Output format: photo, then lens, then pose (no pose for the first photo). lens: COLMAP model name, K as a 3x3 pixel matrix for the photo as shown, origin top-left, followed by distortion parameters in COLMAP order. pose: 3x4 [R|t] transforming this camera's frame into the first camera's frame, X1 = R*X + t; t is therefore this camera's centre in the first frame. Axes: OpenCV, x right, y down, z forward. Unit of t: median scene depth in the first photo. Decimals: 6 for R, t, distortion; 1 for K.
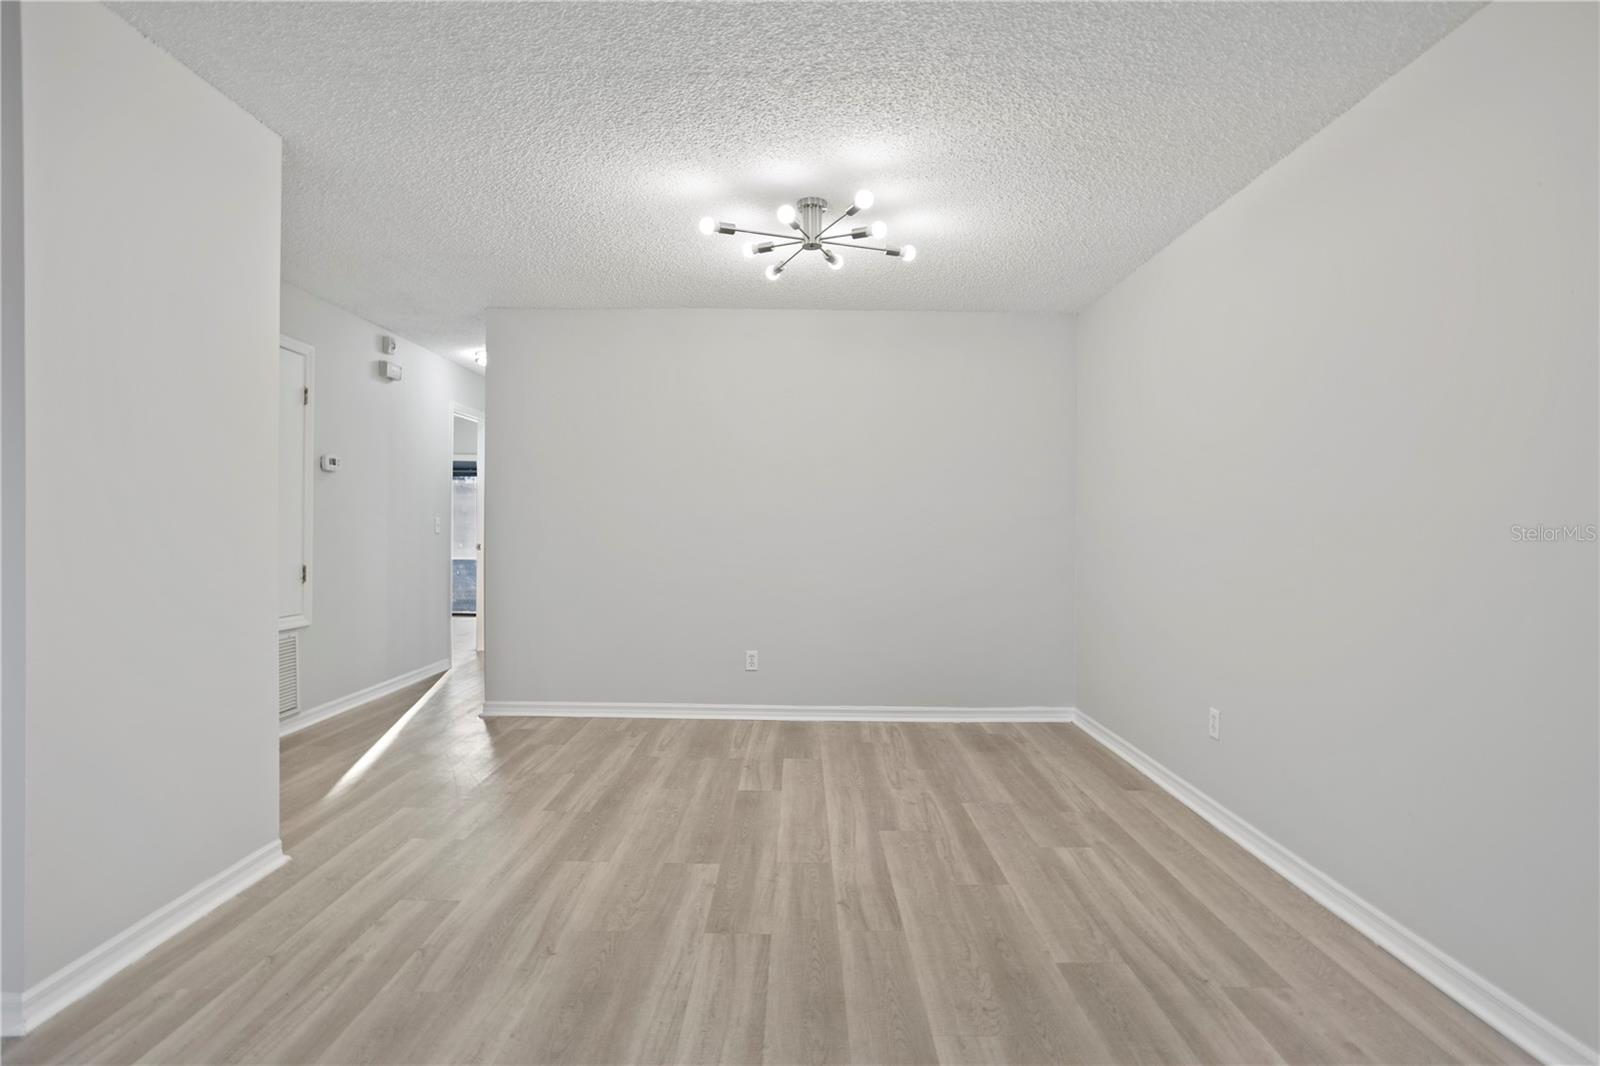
lens RADIAL K [[763.7, 0, 802.2], [0, 763.7, 540.3], [0, 0, 1]] dist [-0.009016, 0.009047]
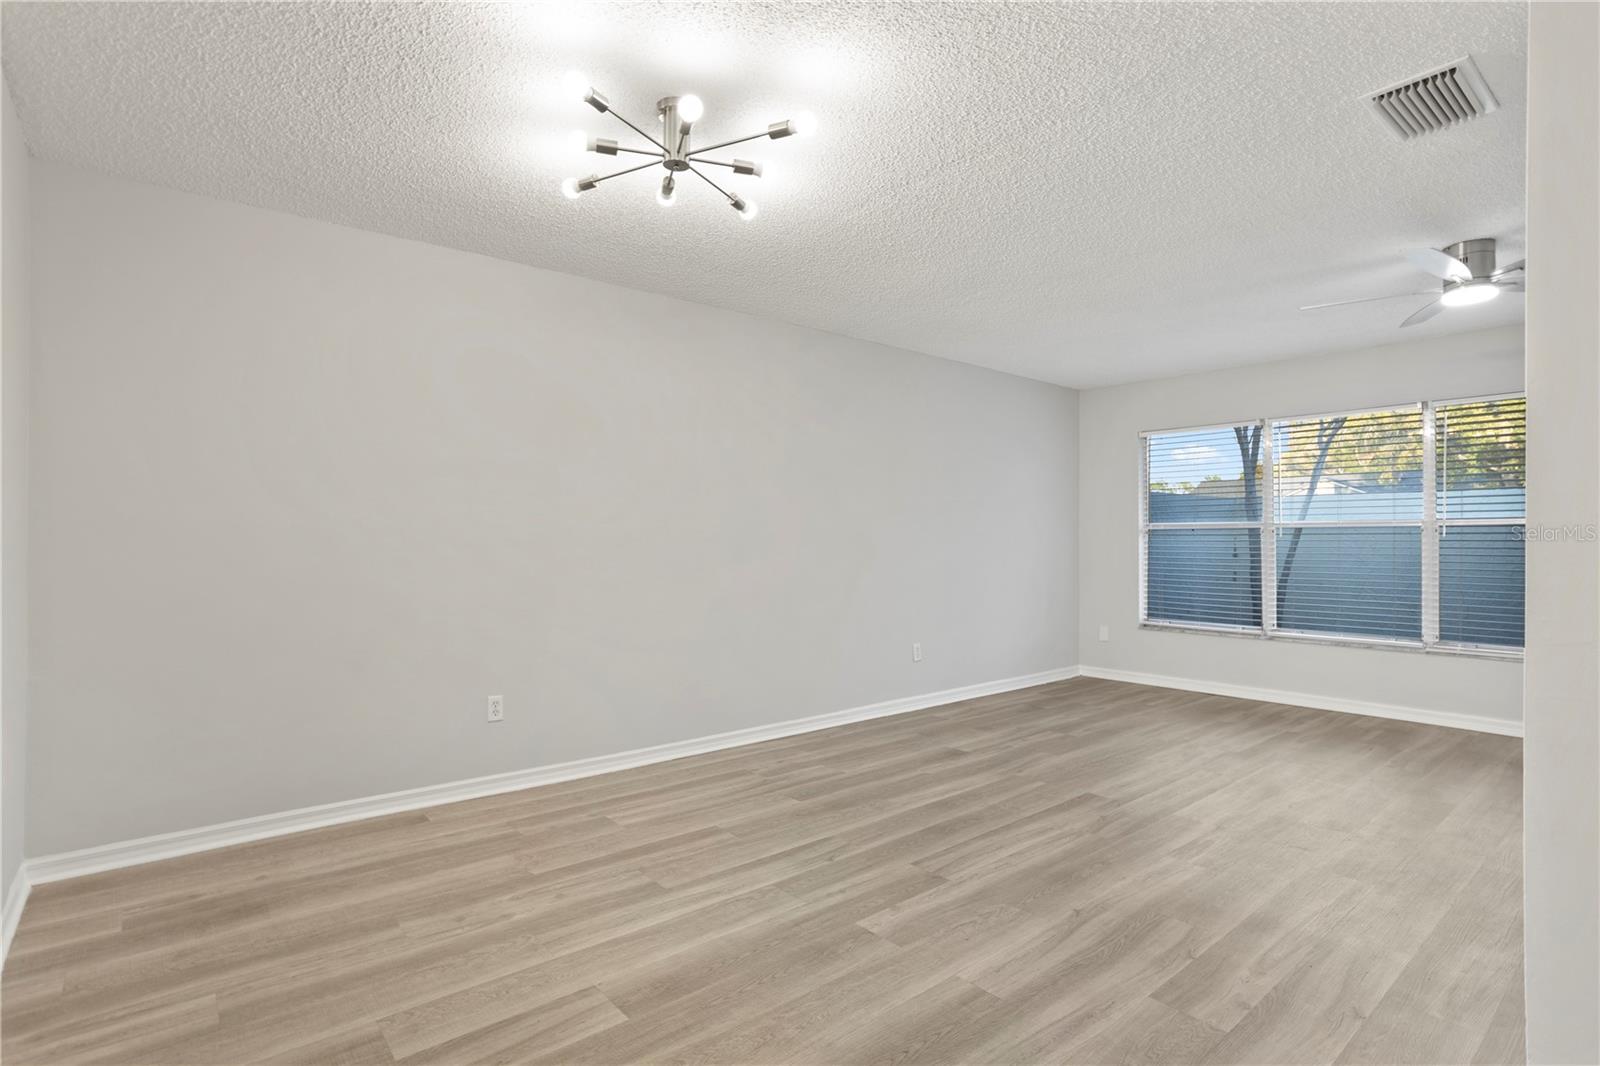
lens RADIAL K [[785.7, 0, 797.7], [0, 785.7, 539.8], [0, 0, 1]] dist [0.002355, 0.001666]
pose [[-0.636638, -0.006335, 0.771137, -0.778615], [0.002464, 0.999944, 0.010249, -0.027705], [-0.771159, 0.008425, -0.636587, 1.658755]]
